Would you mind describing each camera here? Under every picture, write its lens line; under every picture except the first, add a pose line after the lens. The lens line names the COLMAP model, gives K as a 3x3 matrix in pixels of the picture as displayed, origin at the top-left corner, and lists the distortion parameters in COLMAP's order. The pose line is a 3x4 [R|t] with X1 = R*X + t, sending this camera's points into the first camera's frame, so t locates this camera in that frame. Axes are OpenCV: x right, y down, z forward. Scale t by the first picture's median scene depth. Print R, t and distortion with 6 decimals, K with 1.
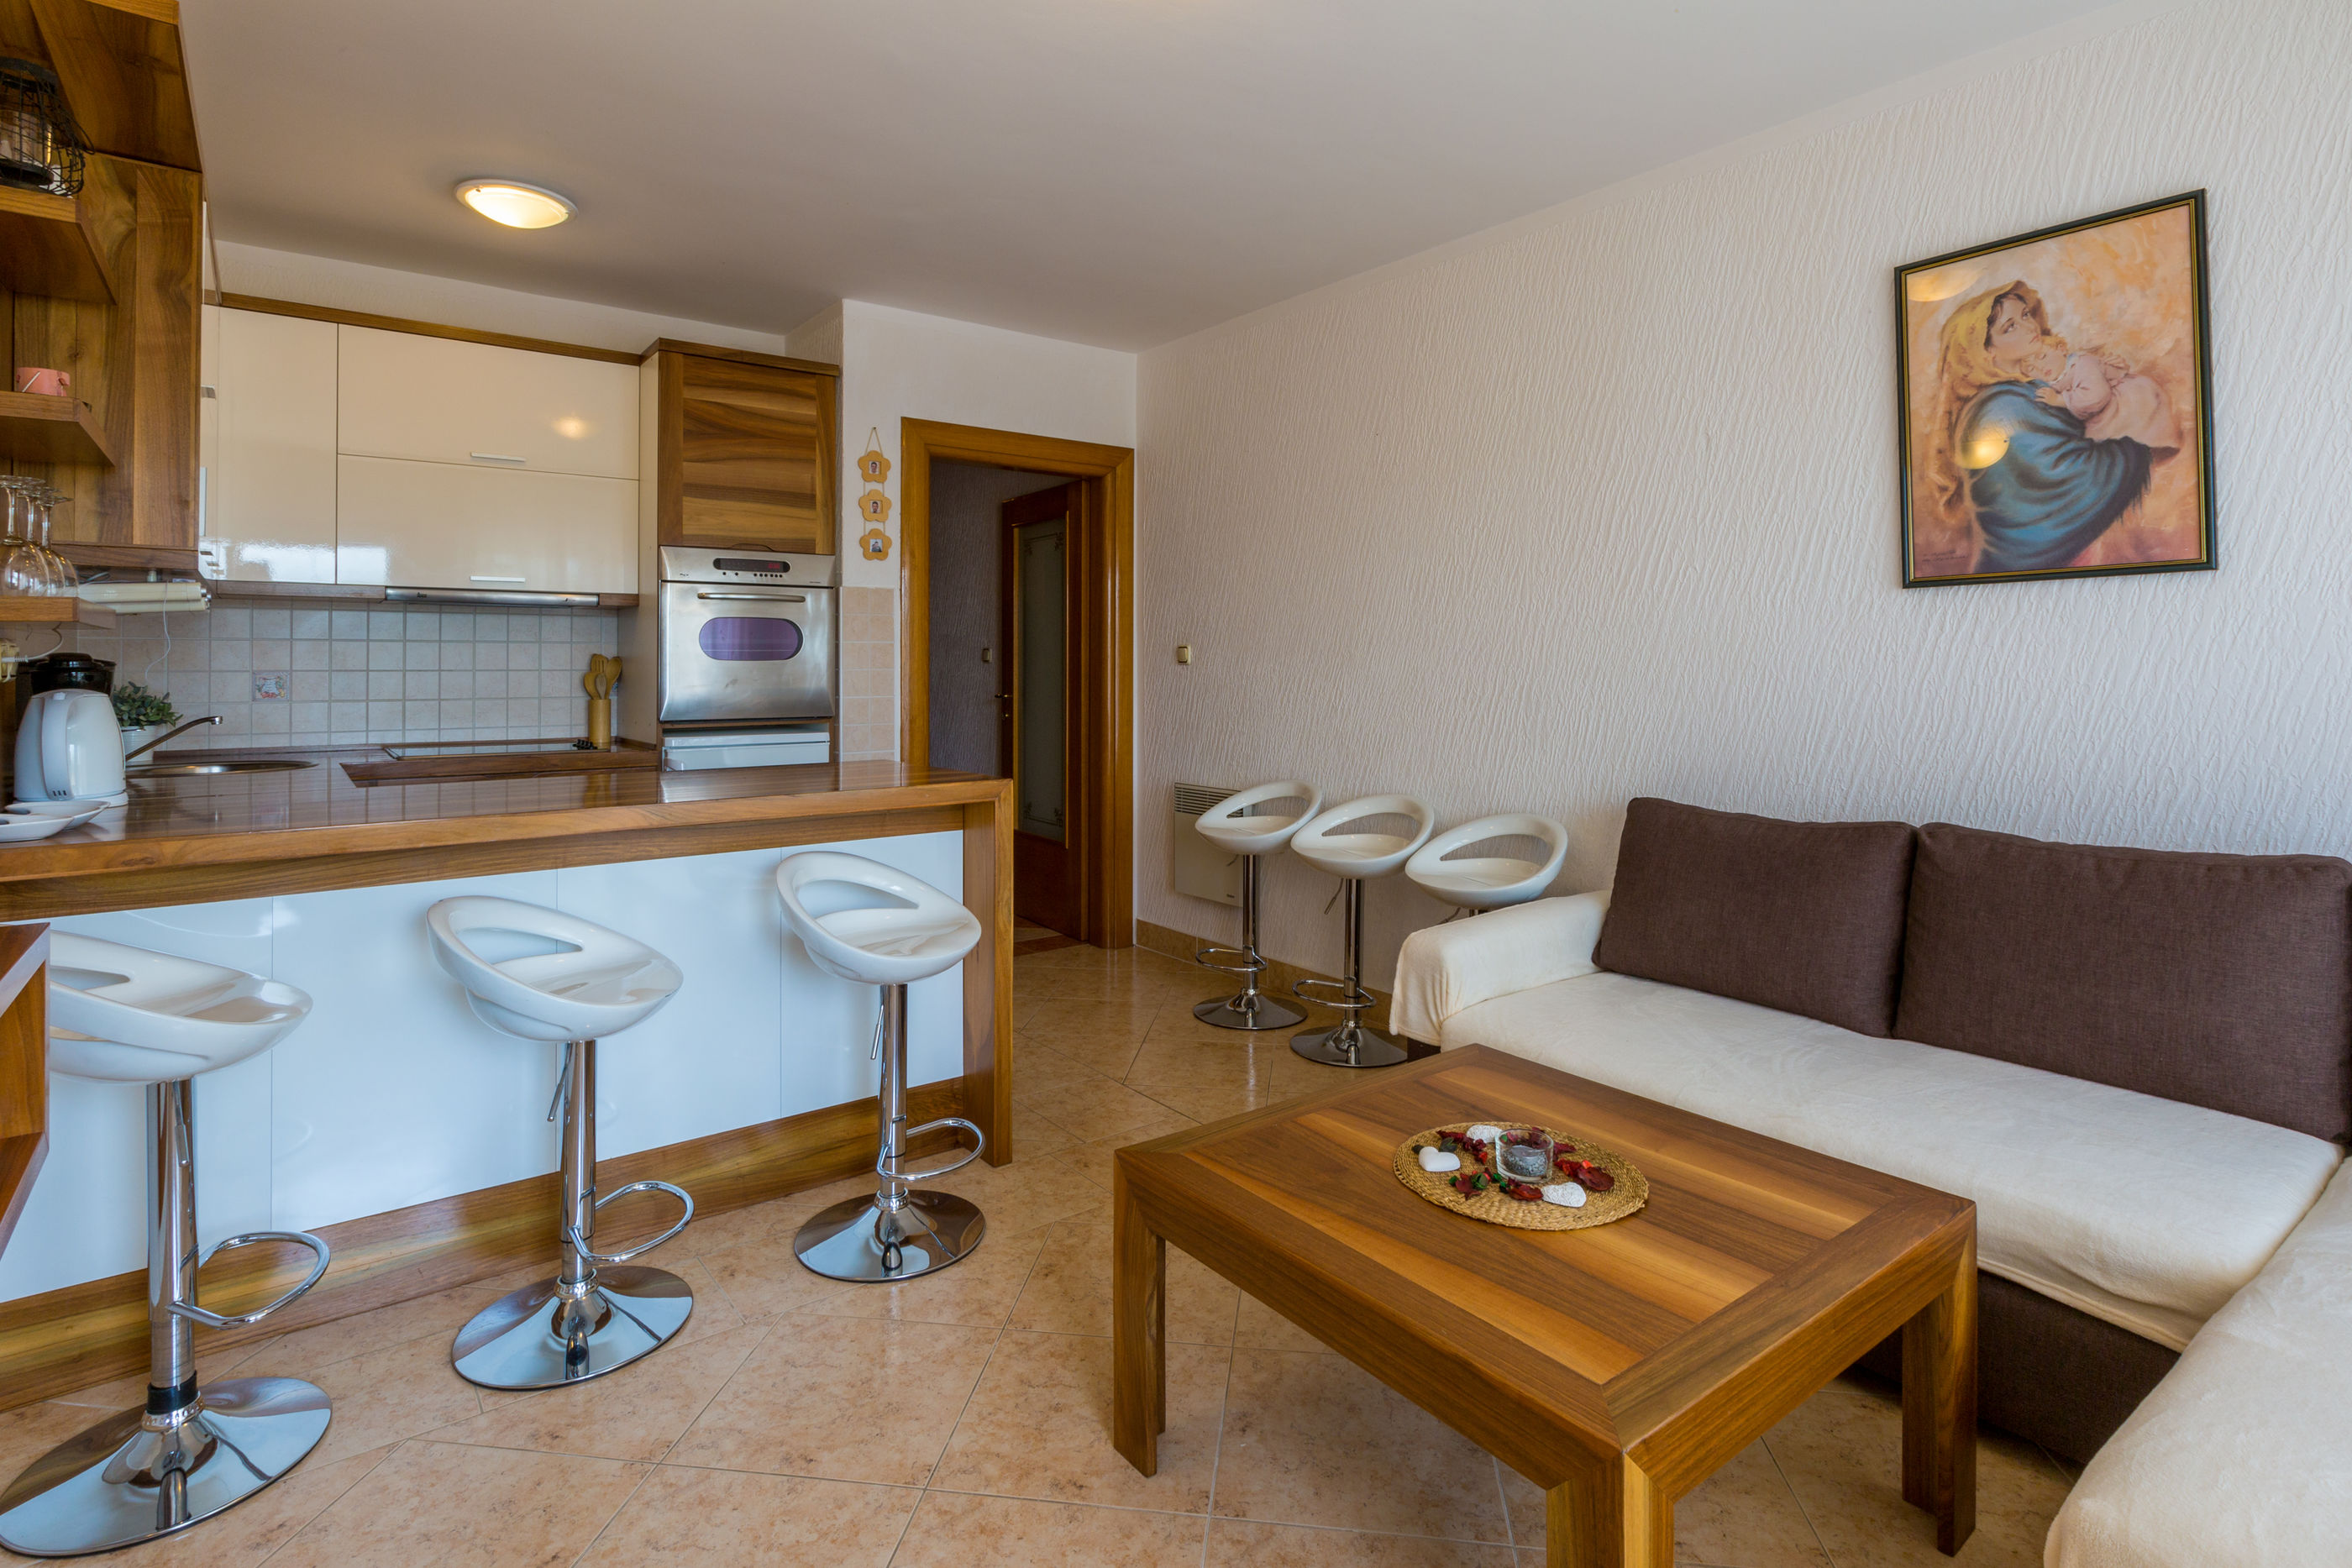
lens RADIAL K [[1155.1, 0, 1169.3], [0, 1155.1, 657.6], [0, 0, 1]] dist [-0.002706, -0.001020]
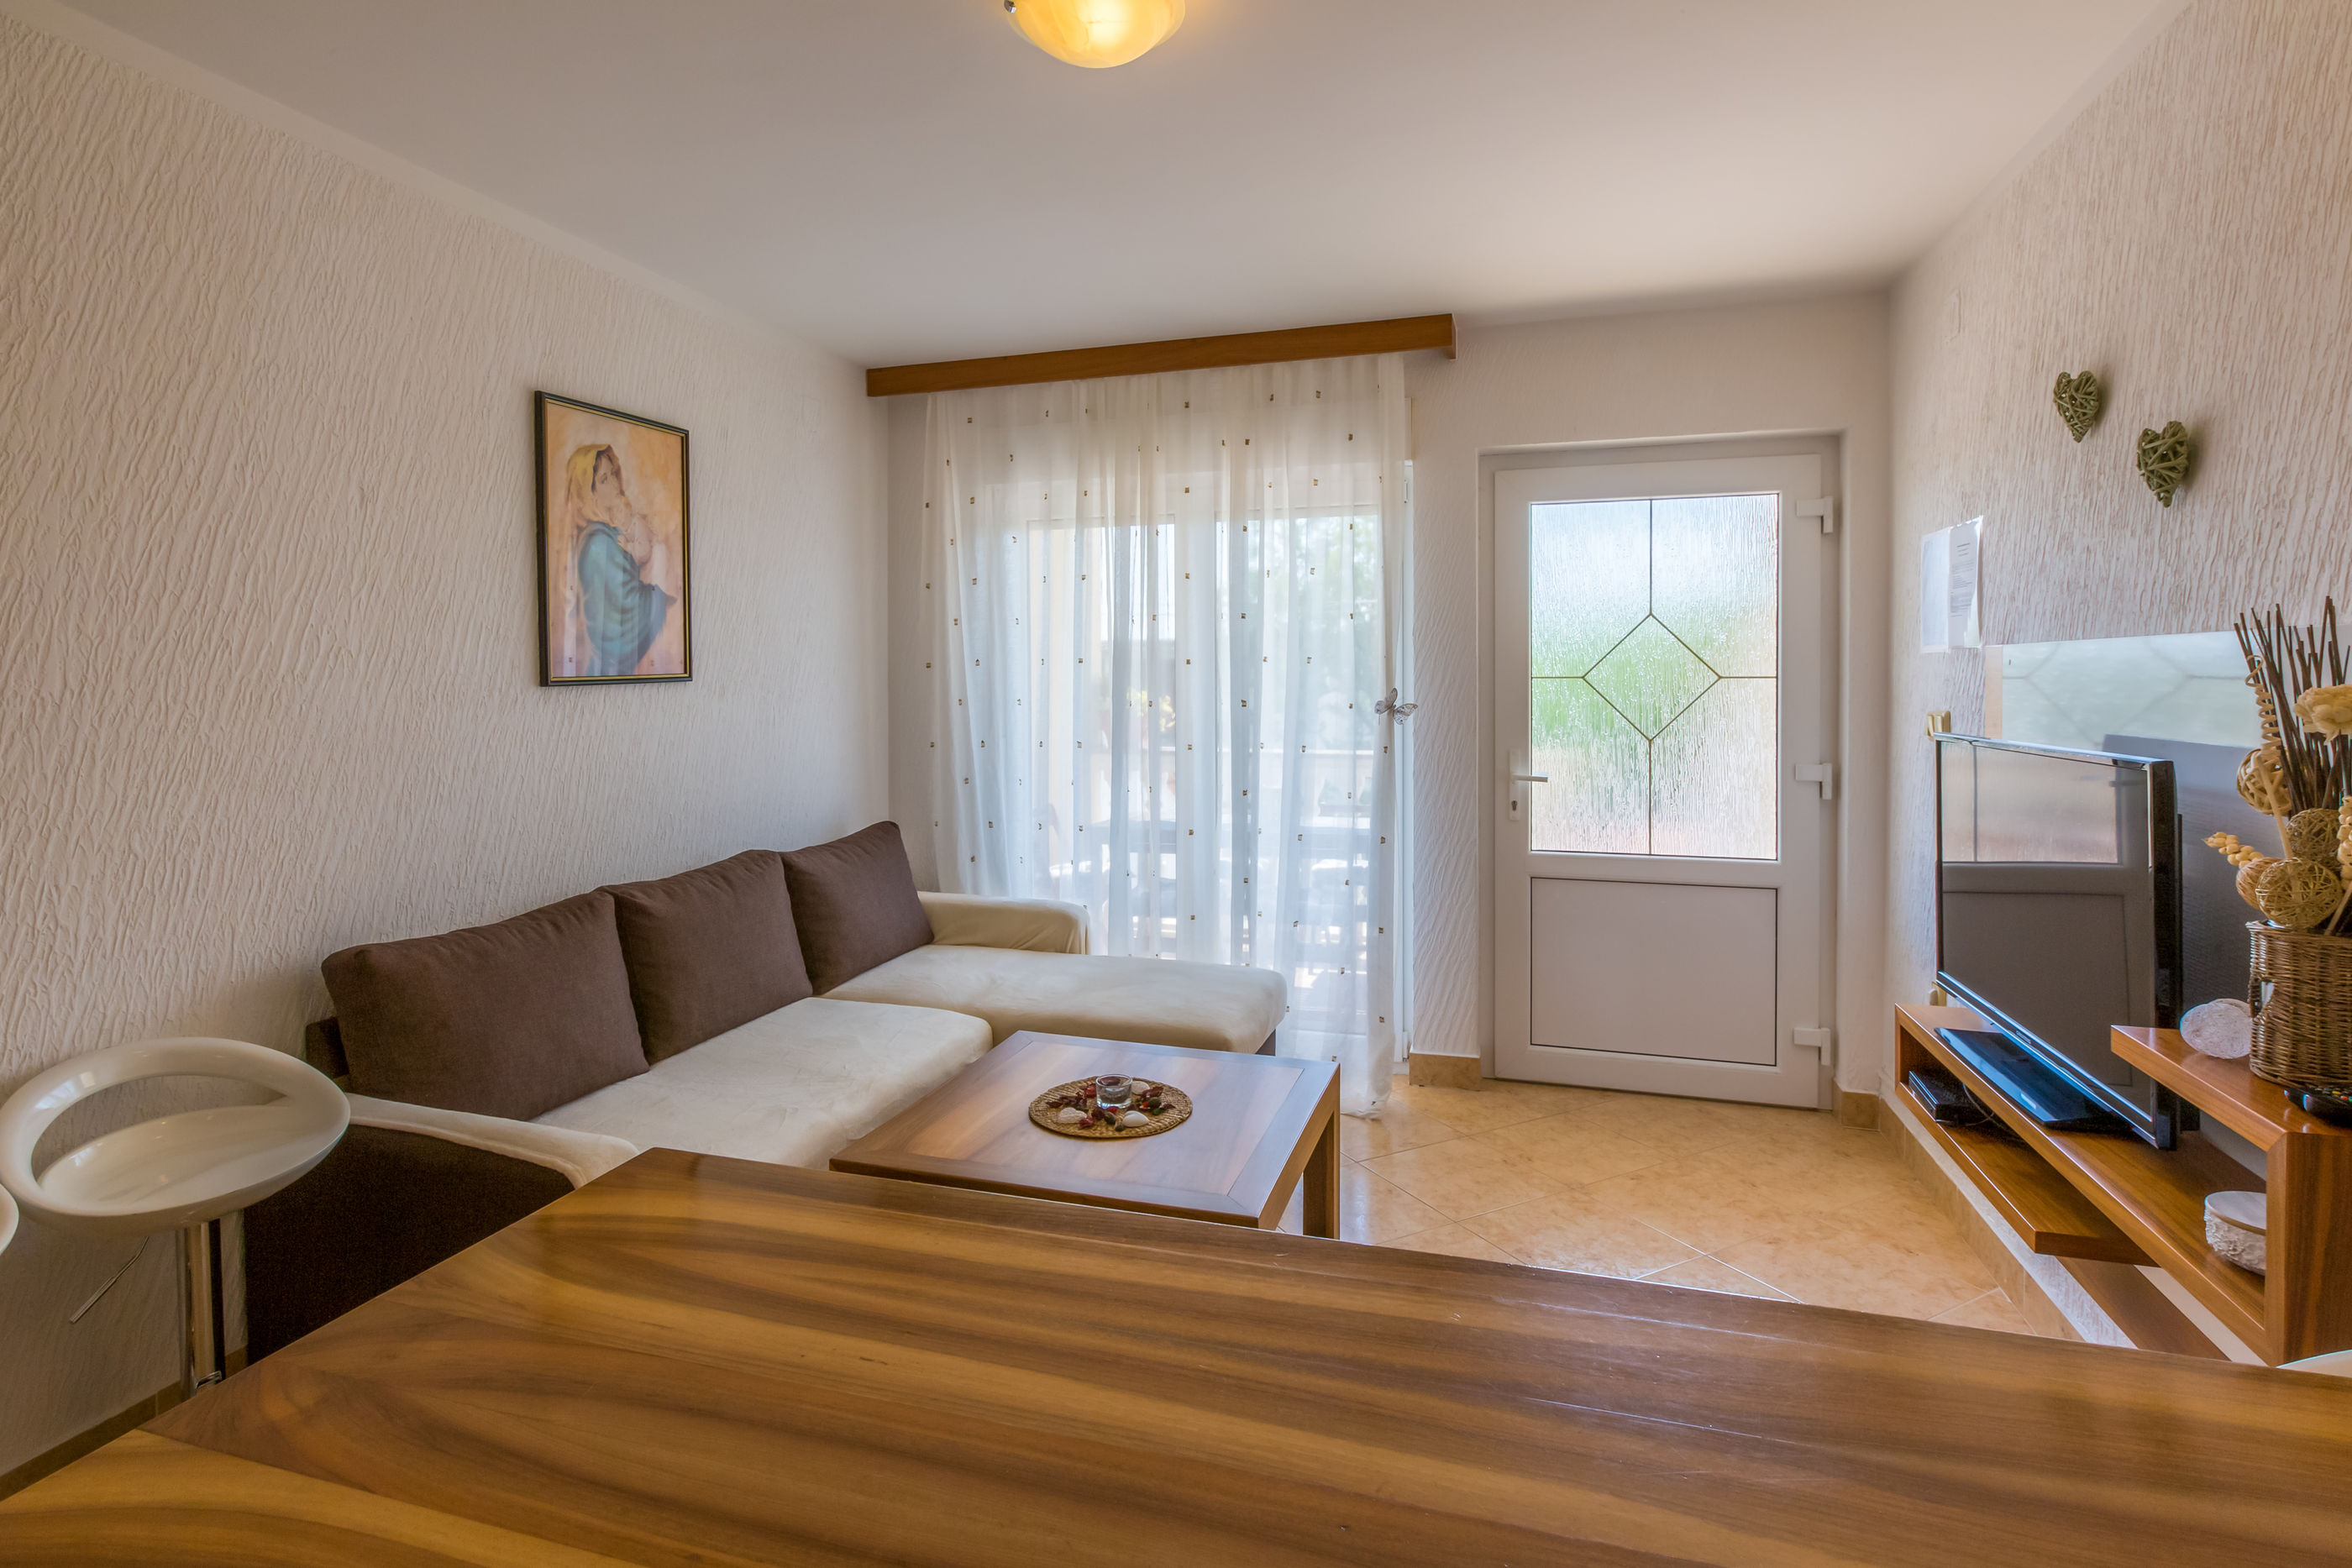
lens RADIAL K [[1155.1, 0, 1175.0], [0, 1155.1, 695.1], [0, 0, 1]] dist [-0.002706, -0.001020]
pose [[-0.579953, -0.011022, 0.814576, -0.491765], [0.001416, 0.999893, 0.014538, -0.052325], [-0.814649, 0.009584, -0.579875, 0.916911]]
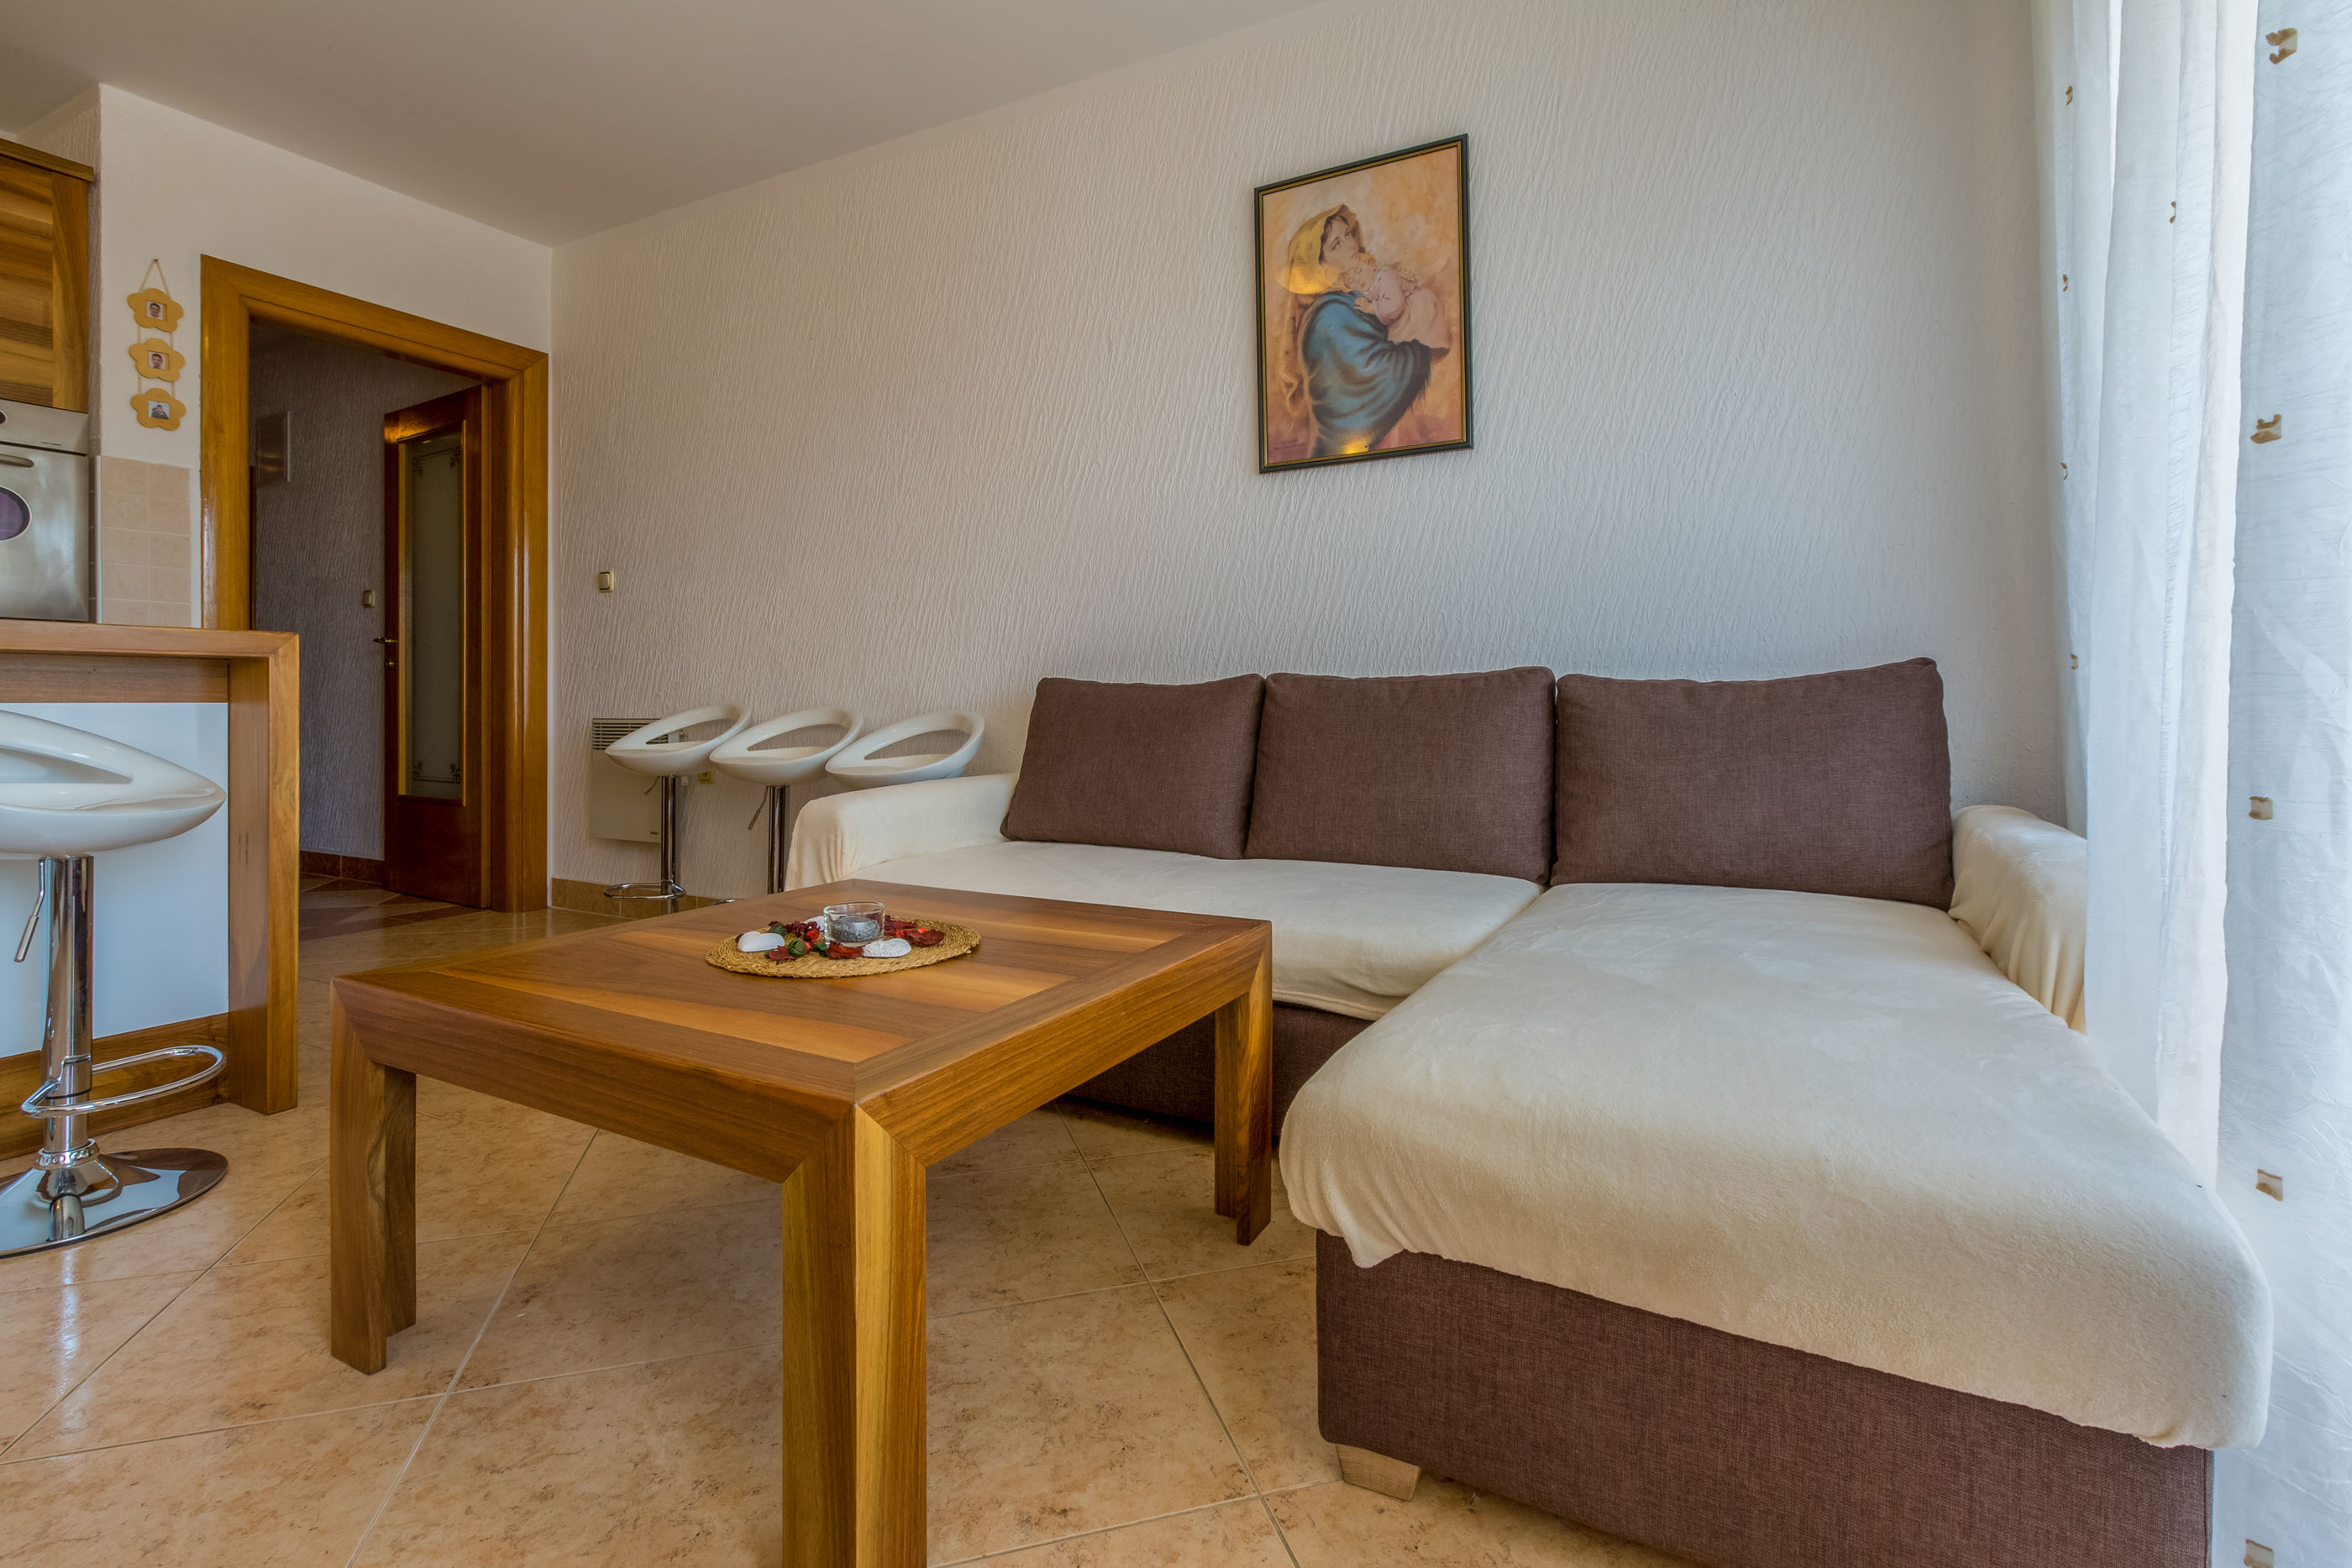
lens RADIAL K [[1088.7, 0, 1157.8], [0, 1088.7, 701.1], [0, 0, 1]] dist [0.001761, 0.000123]
pose [[0.913844, 0.000278, 0.406066, 0.088875], [-0.003065, 0.999976, 0.006212, 0.124911], [-0.406055, -0.006921, 0.913822, 0.050406]]
